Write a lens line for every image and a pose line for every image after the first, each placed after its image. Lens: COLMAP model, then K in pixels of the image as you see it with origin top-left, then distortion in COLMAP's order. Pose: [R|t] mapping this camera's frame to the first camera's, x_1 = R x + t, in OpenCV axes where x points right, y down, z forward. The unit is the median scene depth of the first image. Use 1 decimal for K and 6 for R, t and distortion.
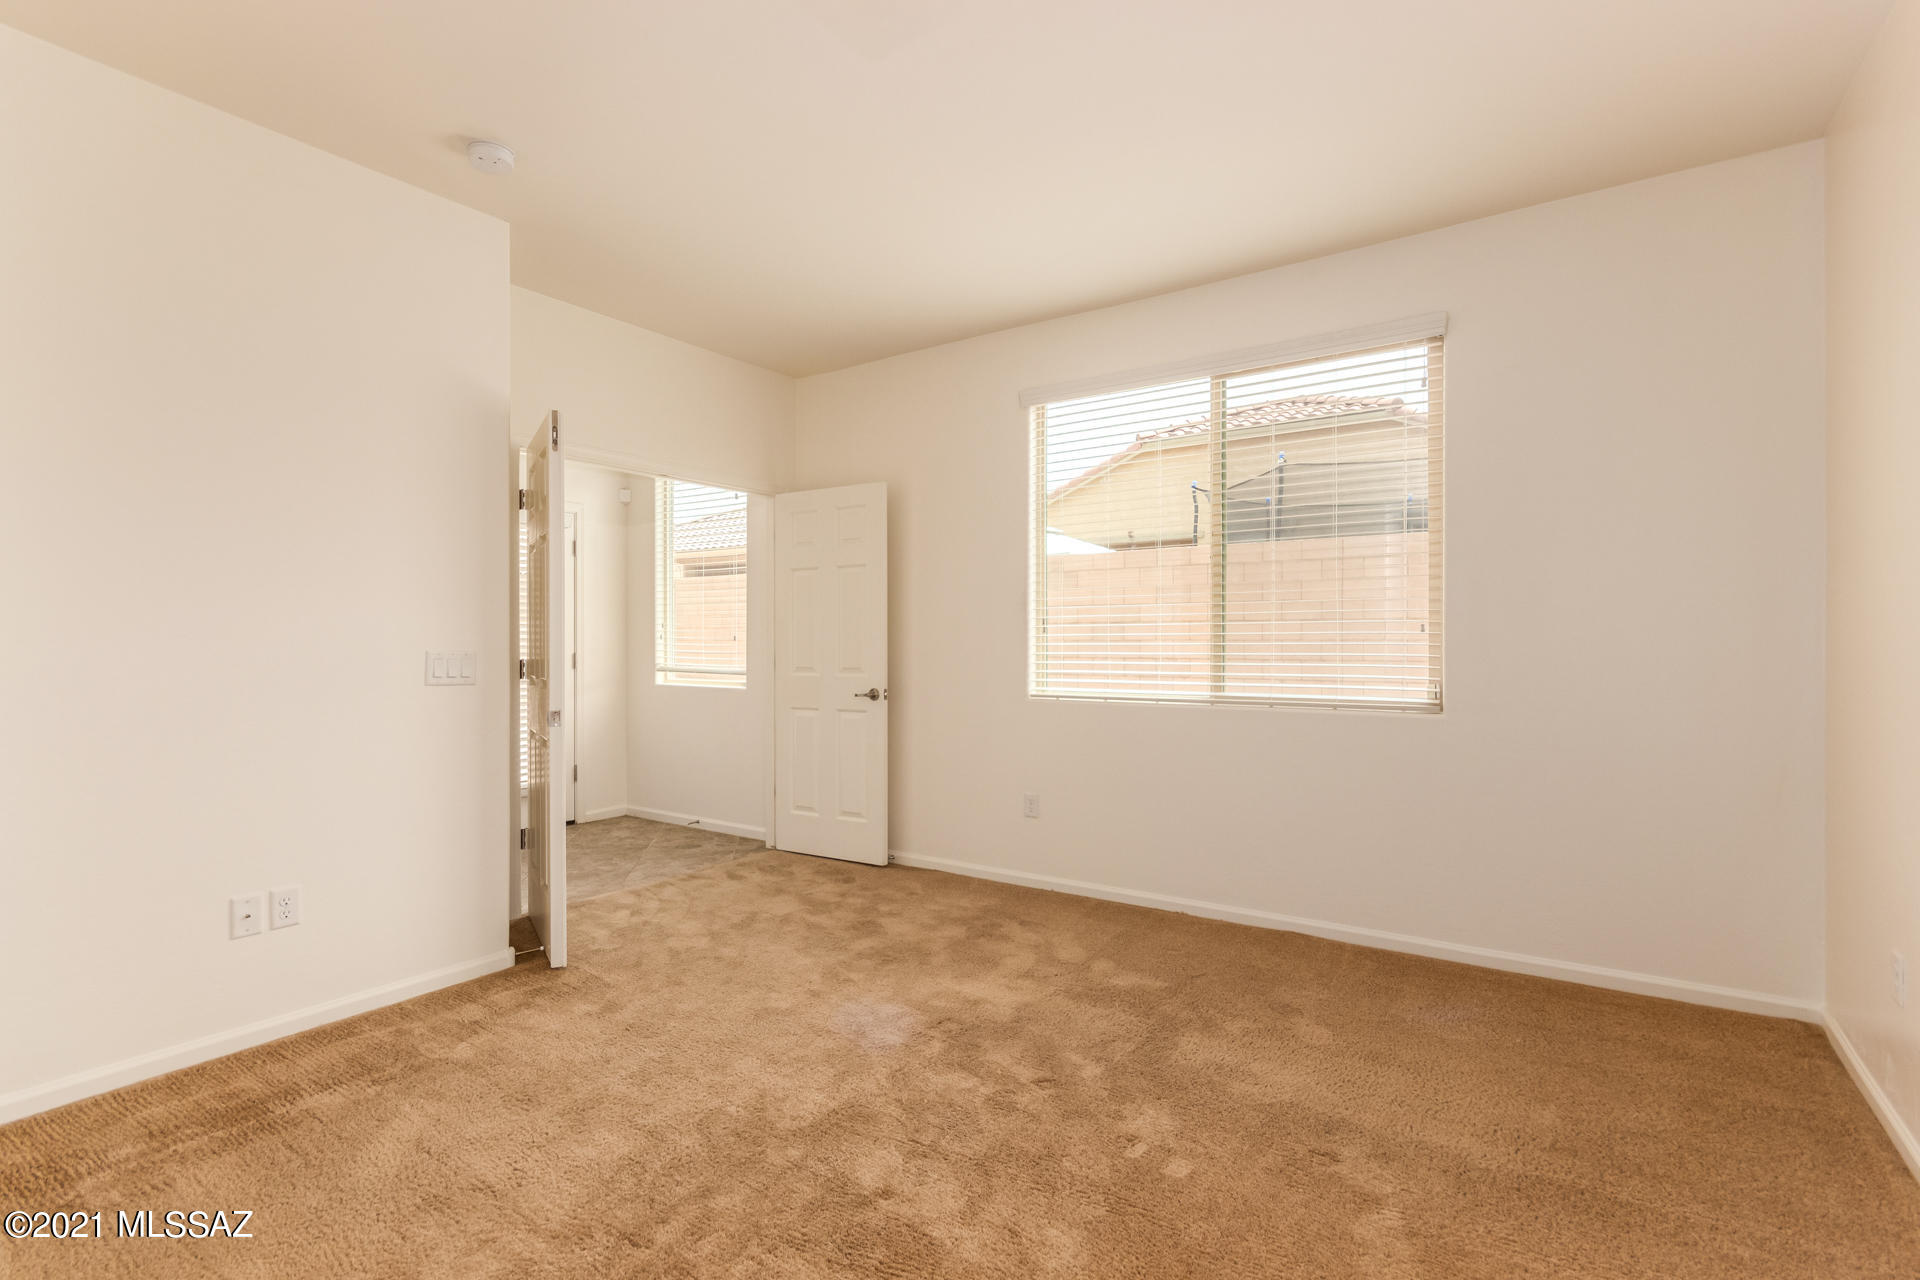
lens RADIAL K [[895.3, 0, 963.9], [0, 895.3, 646.6], [0, 0, 1]] dist [0.001706, 0.000498]
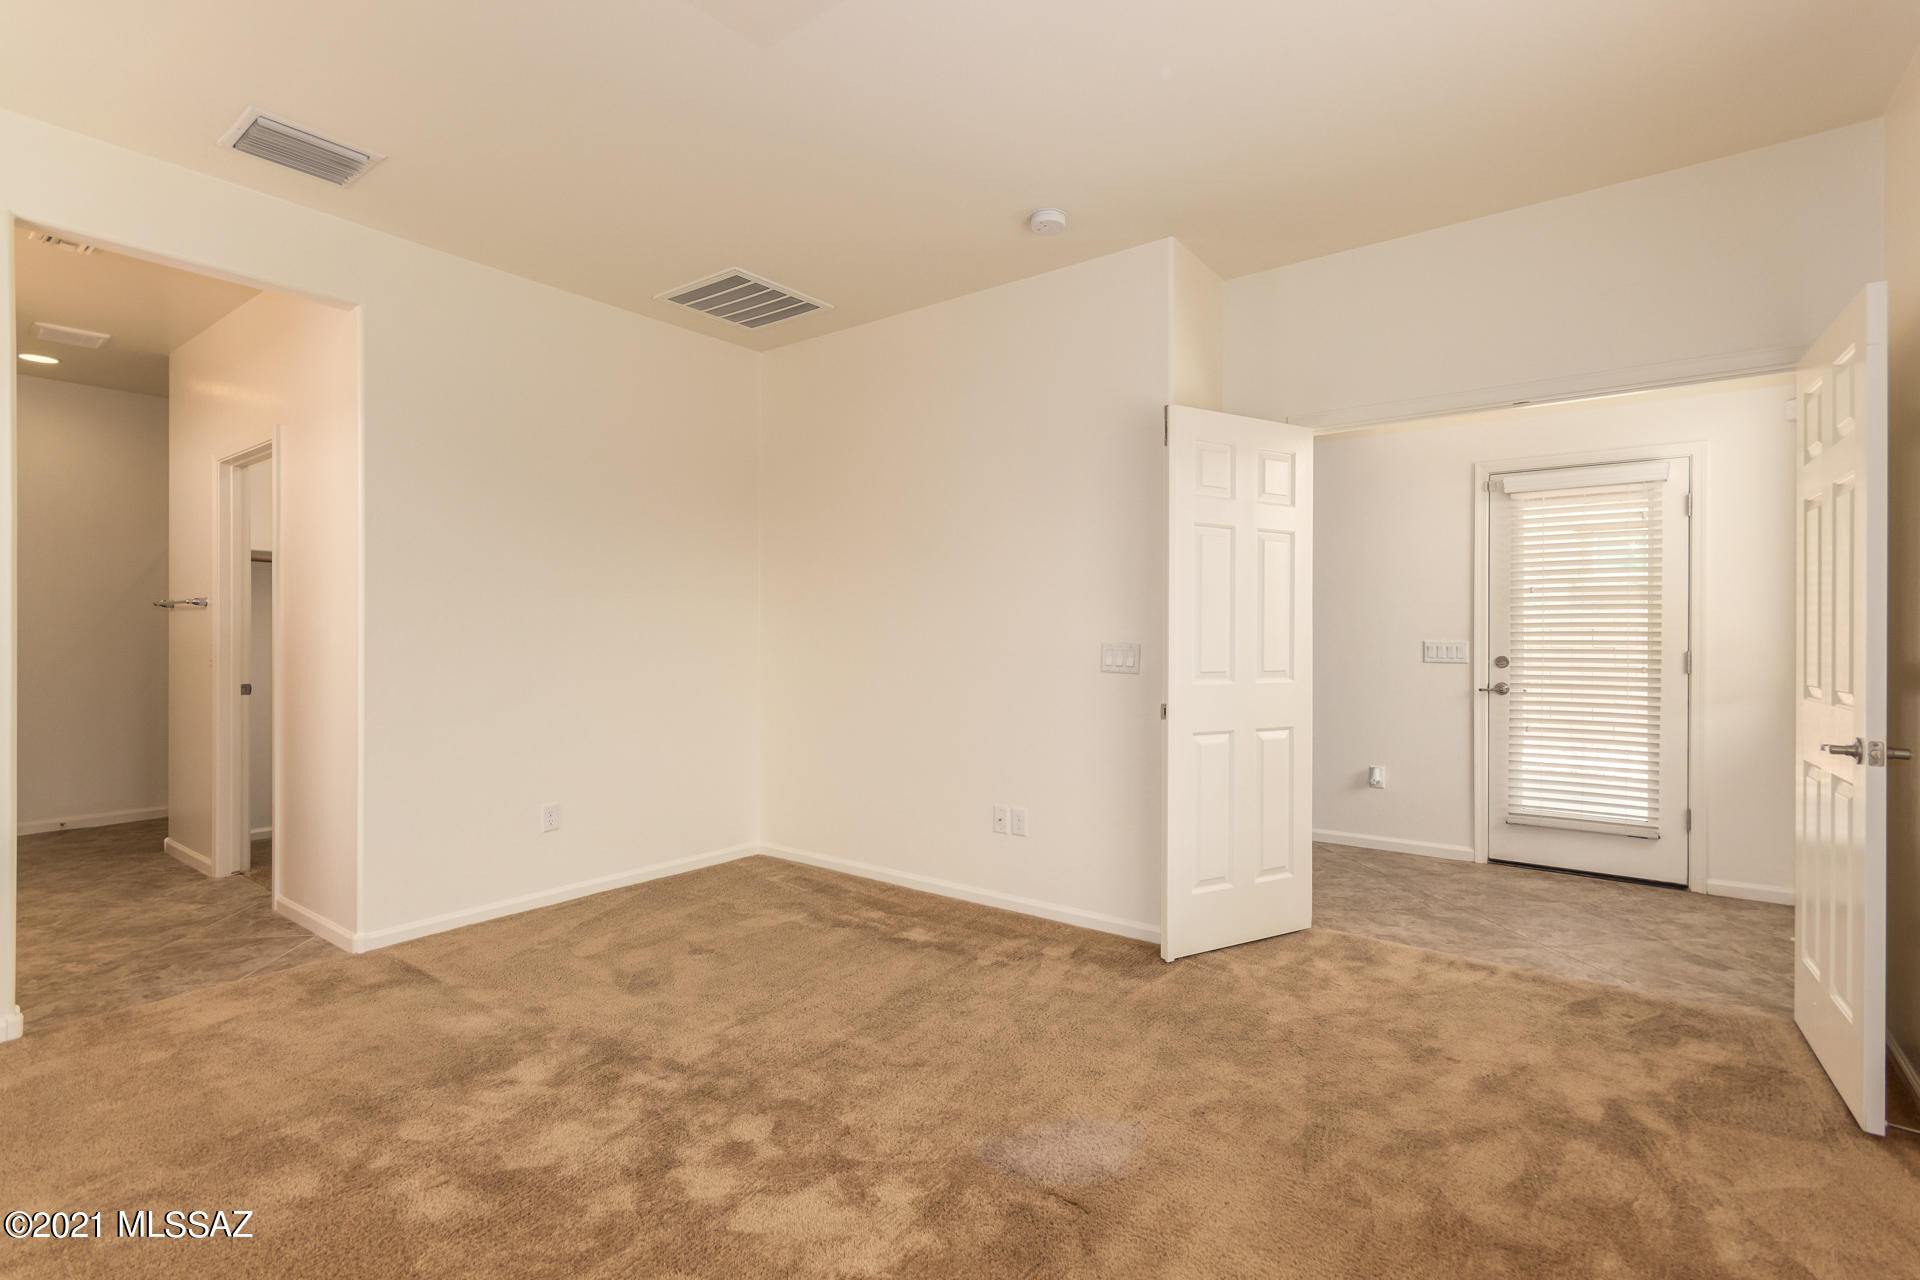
lens RADIAL K [[895.3, 0, 959.3], [0, 895.3, 632.4], [0, 0, 1]] dist [0.001706, 0.000498]
pose [[-0.054082, -0.002345, -0.998534, 0.581900], [-0.006401, 0.999978, -0.002001, -0.006500], [0.998516, 0.006283, -0.054096, 0.847218]]
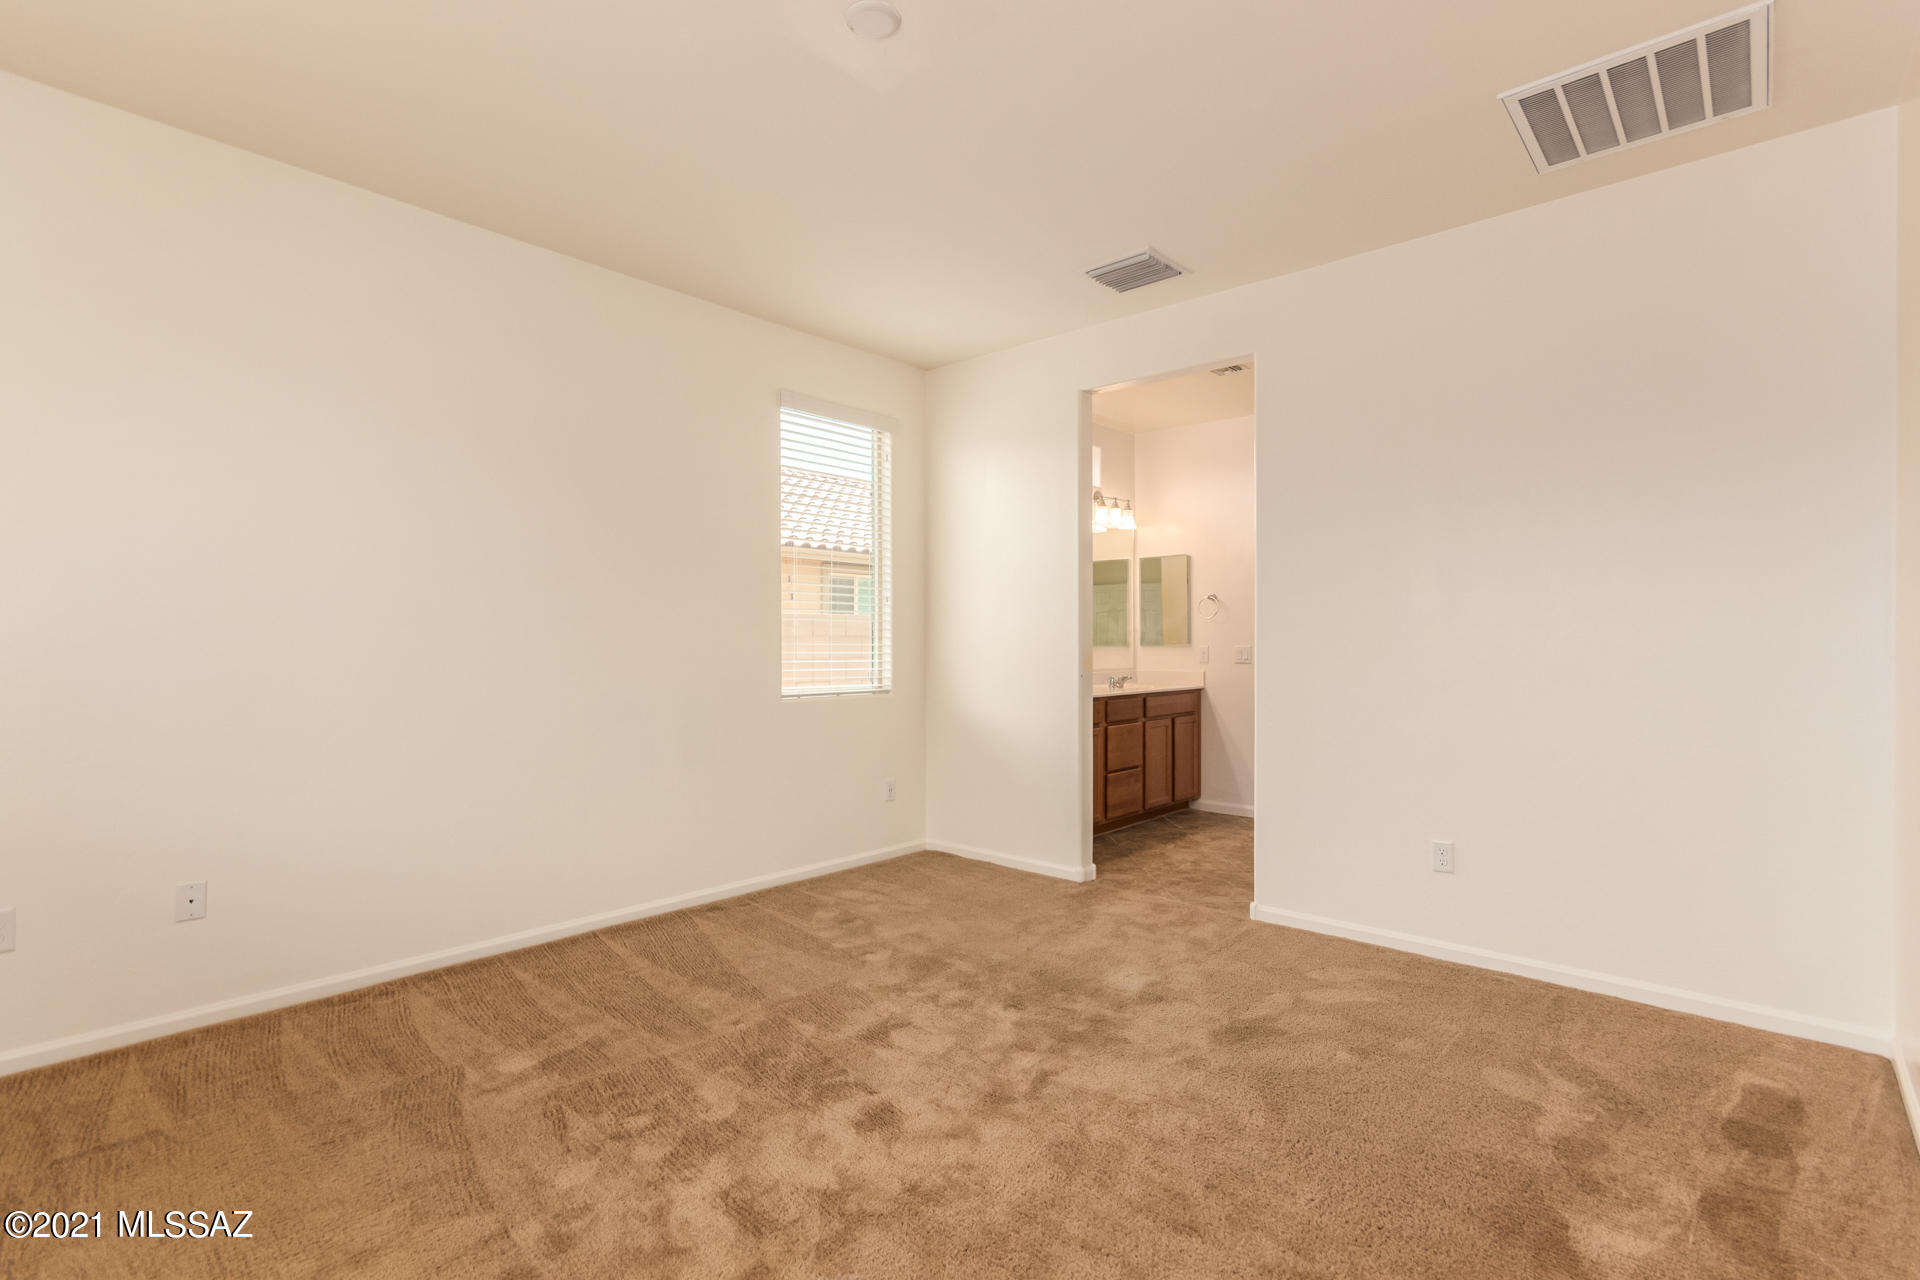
lens RADIAL K [[895.3, 0, 967.5], [0, 895.3, 643.9], [0, 0, 1]] dist [0.001706, 0.000498]
pose [[-0.992728, -0.004306, 0.120302, -0.199041], [-0.003463, 0.999968, 0.007221, -0.005073], [-0.120330, 0.006752, -0.992711, 1.330733]]
